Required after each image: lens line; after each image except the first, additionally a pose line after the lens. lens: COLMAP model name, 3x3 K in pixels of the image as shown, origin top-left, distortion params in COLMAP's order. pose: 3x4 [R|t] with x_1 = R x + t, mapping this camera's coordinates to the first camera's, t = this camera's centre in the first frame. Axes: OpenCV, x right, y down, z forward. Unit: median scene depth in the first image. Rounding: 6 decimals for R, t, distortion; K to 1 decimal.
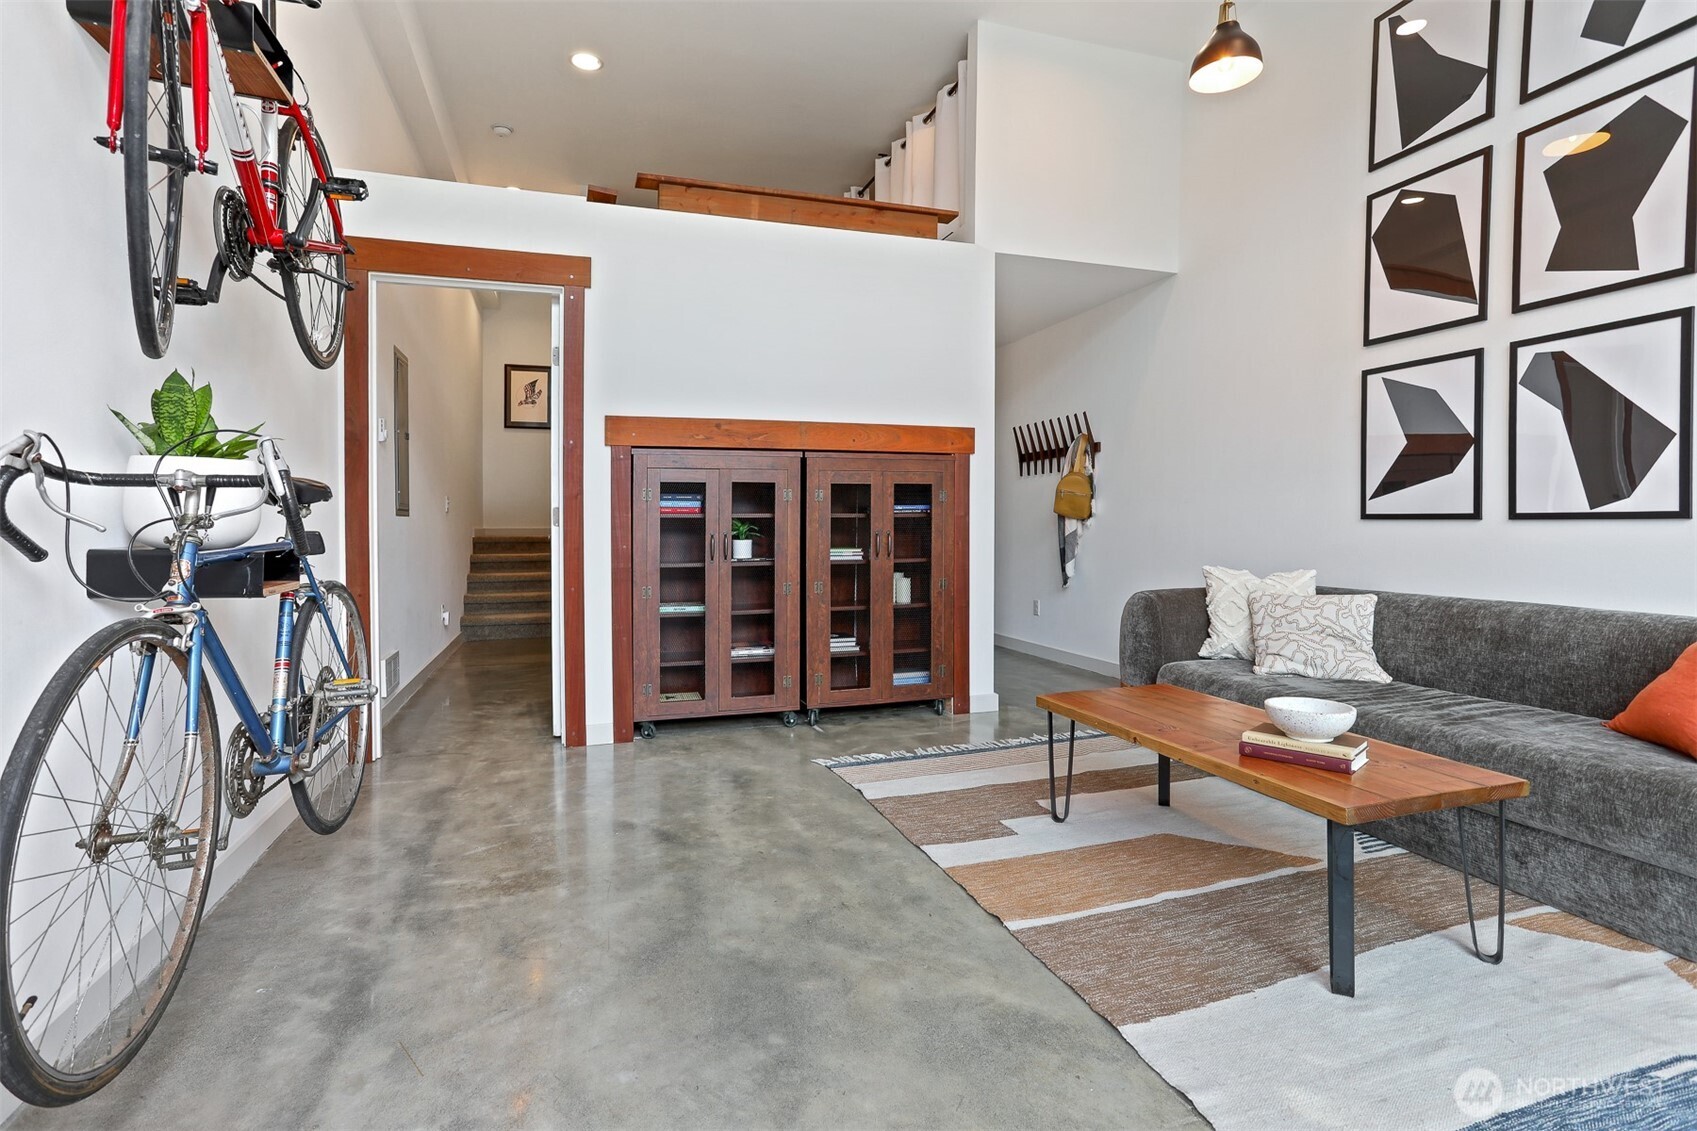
lens RADIAL K [[823.3, 0, 846.7], [0, 823.3, 532.5], [0, 0, 1]] dist [-0.062245, 0.049908]
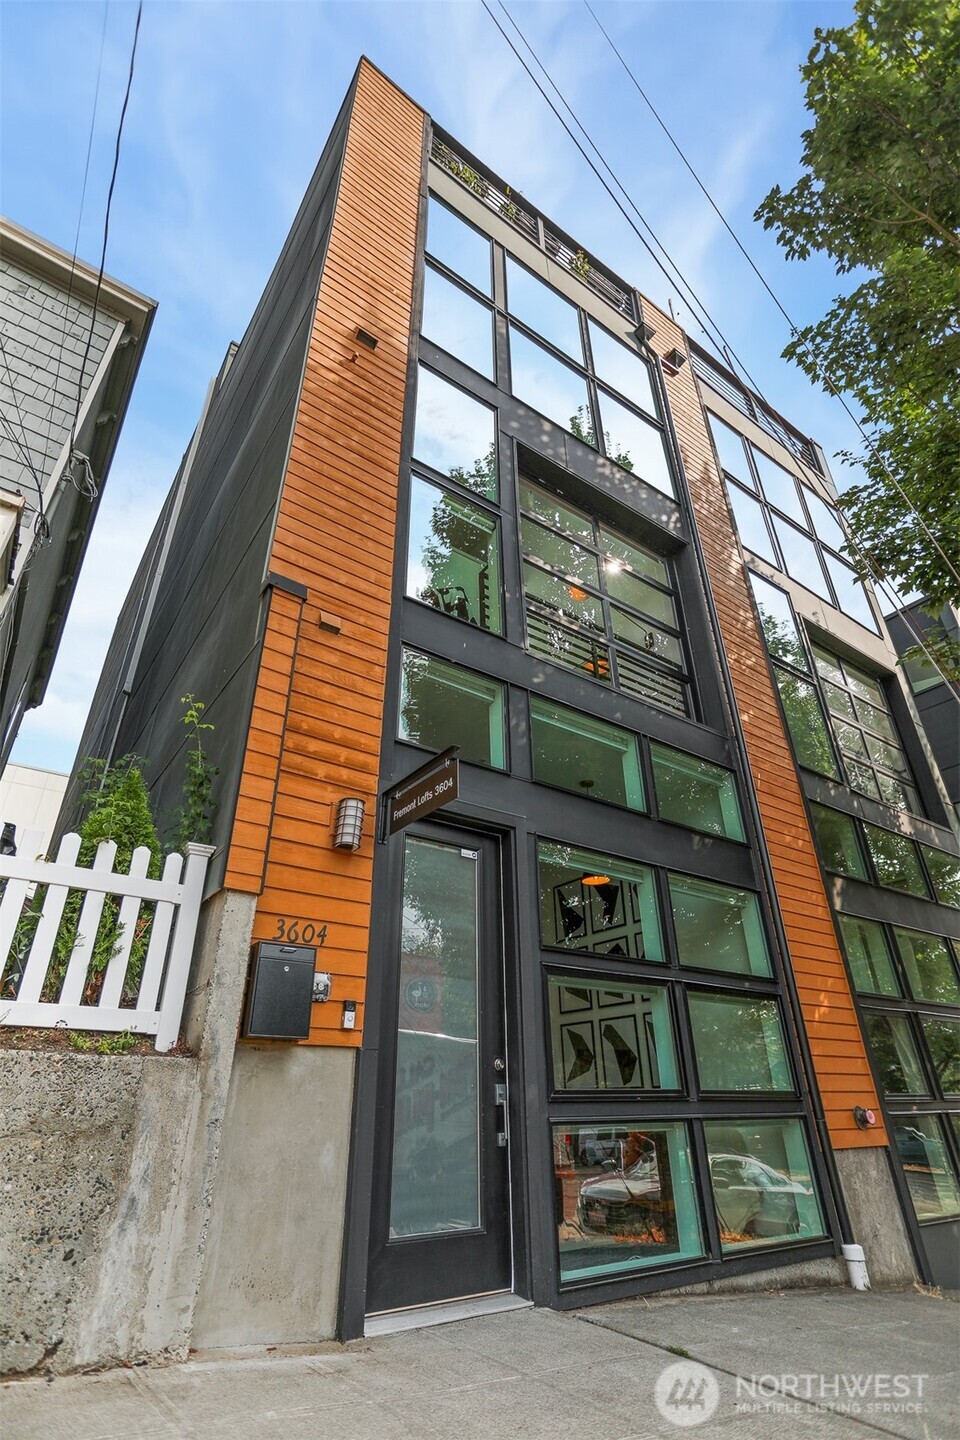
lens RADIAL K [[690.7, 0, 480.0], [0, 690.7, 720.0], [0, 0, 1]] dist [-0.000624, 0.000122]
pose [[0.955611, 0.132632, 0.263089, -0.337306], [0.017027, 0.866593, -0.498724, 0.052925], [-0.294138, 0.481066, 0.825868, -1.332143]]
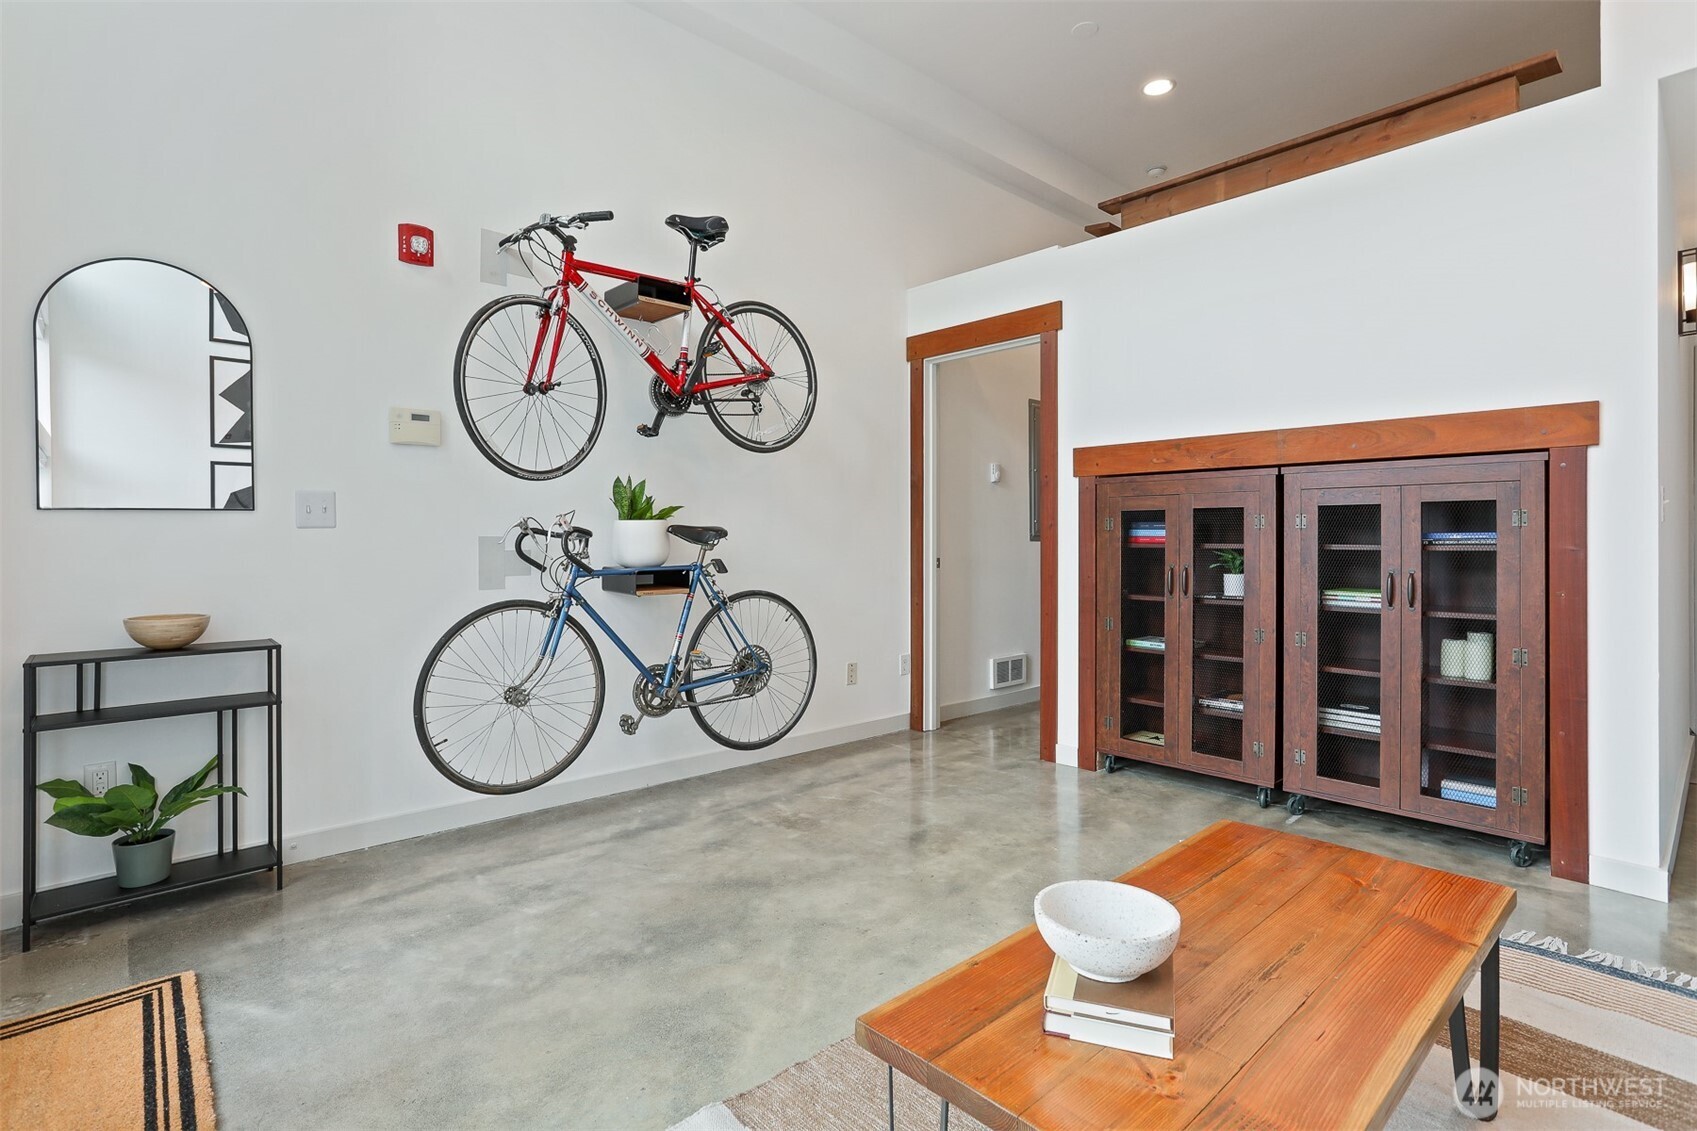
lens RADIAL K [[838.5, 0, 852.0], [0, 838.5, 528.9], [0, 0, 1]] dist [-0.037217, 0.000445]
pose [[0.398184, -0.004998, -0.917292, 0.663372], [-0.013039, 0.999853, -0.011108, -0.030355], [0.917213, 0.016383, 0.398061, 0.379732]]
